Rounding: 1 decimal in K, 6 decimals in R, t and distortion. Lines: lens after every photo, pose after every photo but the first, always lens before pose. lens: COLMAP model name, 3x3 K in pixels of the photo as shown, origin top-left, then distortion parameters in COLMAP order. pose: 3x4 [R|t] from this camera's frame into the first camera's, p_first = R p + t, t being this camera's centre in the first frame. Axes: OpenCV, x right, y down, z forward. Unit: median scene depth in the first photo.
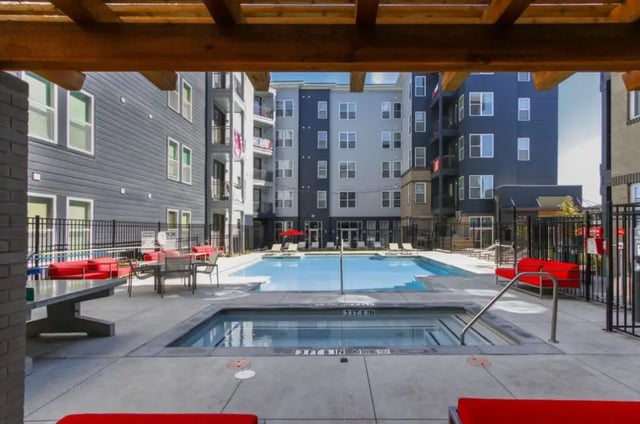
lens RADIAL K [[351.2, 0, 321.4], [0, 351.2, 242.5], [0, 0, 1]] dist [-0.000203, -0.000103]
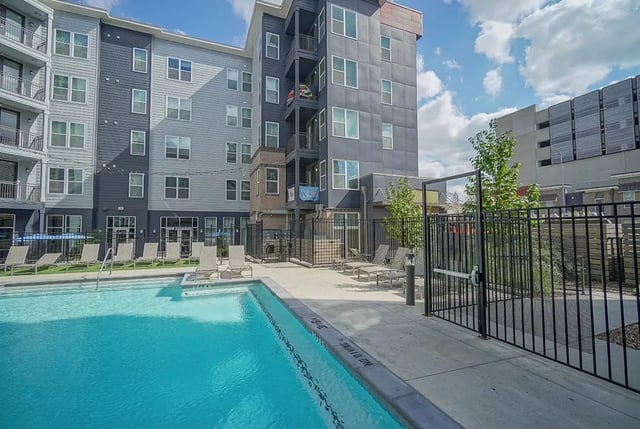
lens RADIAL K [[290.7, 0, 320.0], [0, 290.7, 214.5], [0, 0, 1]] dist [-0.001014, -0.000051]
pose [[0.922731, 0.022255, 0.384801, 0.120718], [0.010793, 0.996448, -0.083511, -0.012167], [-0.385293, 0.081211, 0.919214, 0.341596]]
